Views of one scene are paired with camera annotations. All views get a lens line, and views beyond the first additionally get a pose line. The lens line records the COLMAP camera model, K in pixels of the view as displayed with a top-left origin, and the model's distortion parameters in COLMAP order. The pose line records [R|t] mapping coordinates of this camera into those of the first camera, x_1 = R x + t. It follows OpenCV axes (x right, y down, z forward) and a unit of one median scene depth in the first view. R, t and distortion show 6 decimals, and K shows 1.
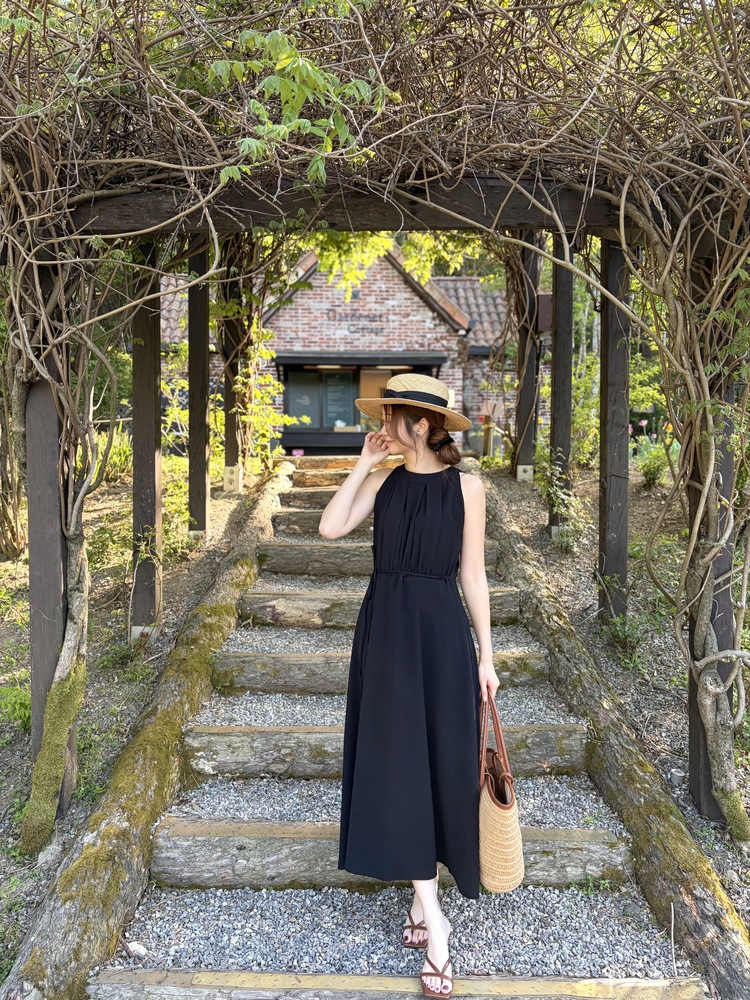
lens RADIAL K [[749.4, 0, 389.0], [0, 749.4, 479.4], [0, 0, 1]] dist [0.097432, -0.084403]
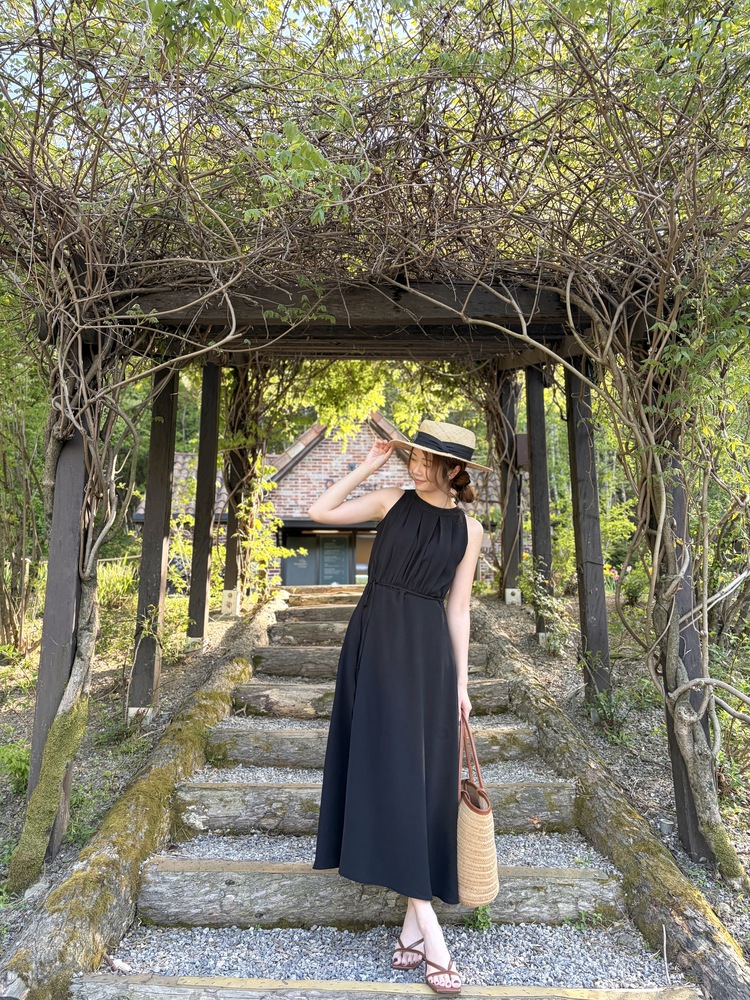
lens RADIAL K [[755.8, 0, 391.8], [0, 755.8, 504.7], [0, 0, 1]] dist [0.086232, -0.081322]
pose [[0.999952, -0.005945, 0.007845, 0.011080], [0.007721, 0.968086, -0.250499, 0.235918], [-0.006106, 0.250548, 0.968085, -0.084503]]
